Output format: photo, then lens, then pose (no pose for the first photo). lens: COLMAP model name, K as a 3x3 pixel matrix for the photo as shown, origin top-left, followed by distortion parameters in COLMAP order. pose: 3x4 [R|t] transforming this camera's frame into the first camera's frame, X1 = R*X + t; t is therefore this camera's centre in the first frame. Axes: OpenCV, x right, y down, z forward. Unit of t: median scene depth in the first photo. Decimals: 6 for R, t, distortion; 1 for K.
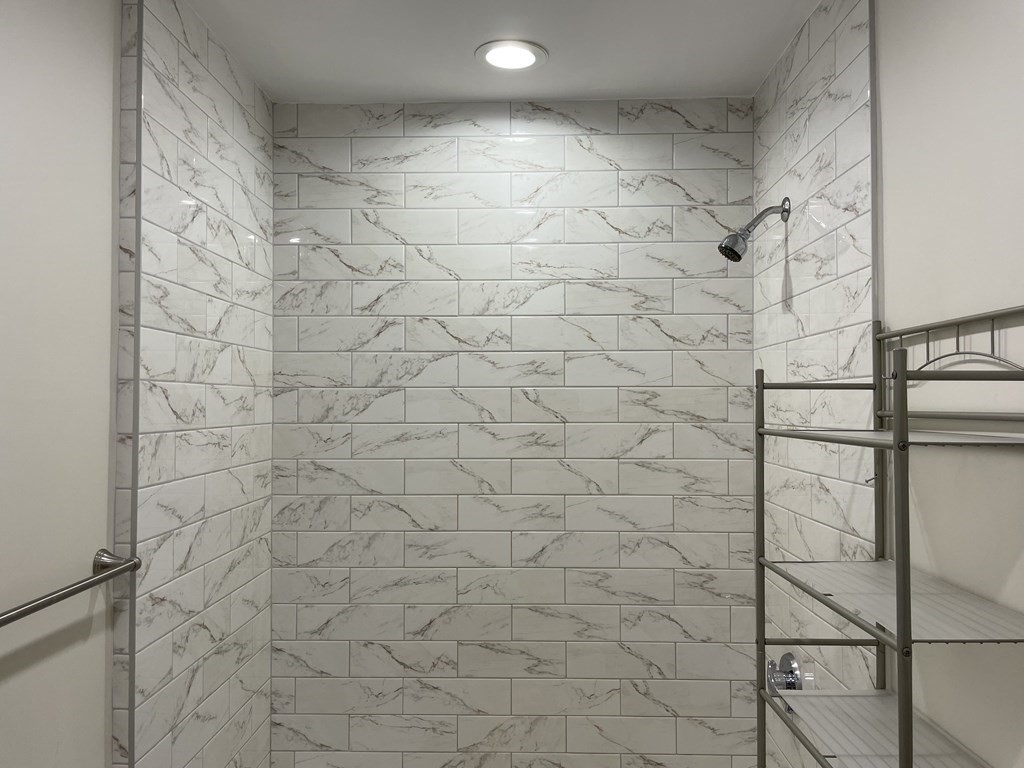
lens RADIAL K [[778.9, 0, 510.5], [0, 778.9, 389.3], [0, 0, 1]] dist [0.094847, -0.123034]
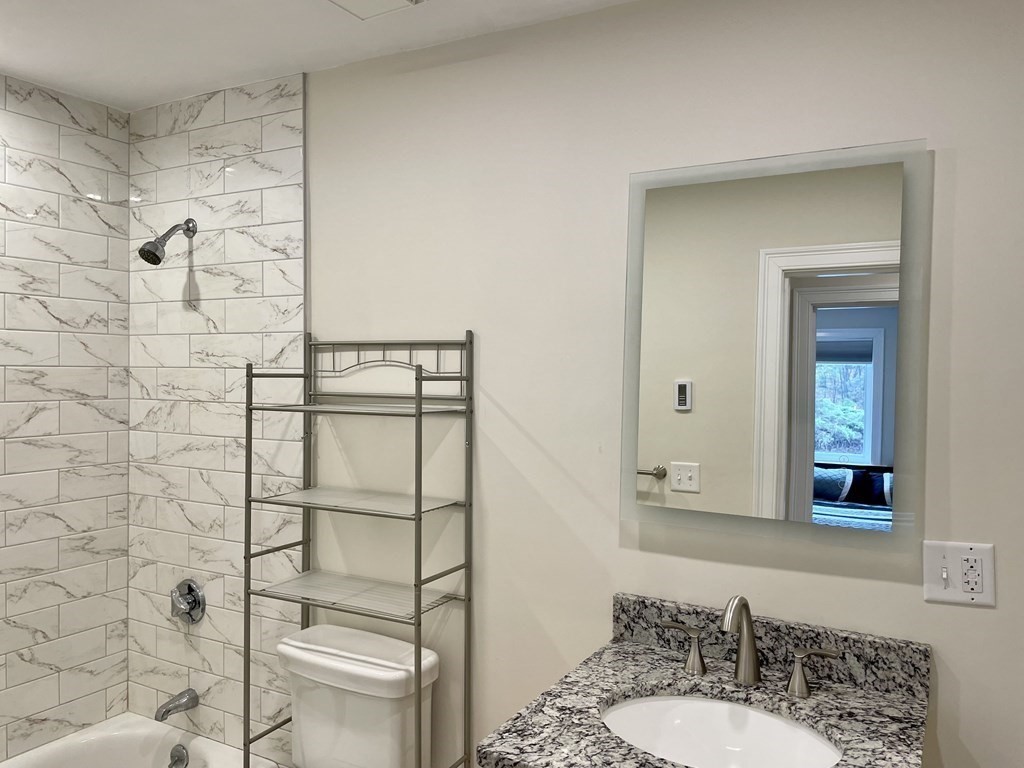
lens RADIAL K [[778.9, 0, 510.5], [0, 778.9, 389.3], [0, 0, 1]] dist [0.094847, -0.123034]
pose [[0.479227, -0.014887, 0.877565, -0.439265], [-0.027520, 0.999110, 0.031977, -0.023541], [-0.877259, -0.039475, 0.478391, -0.045015]]
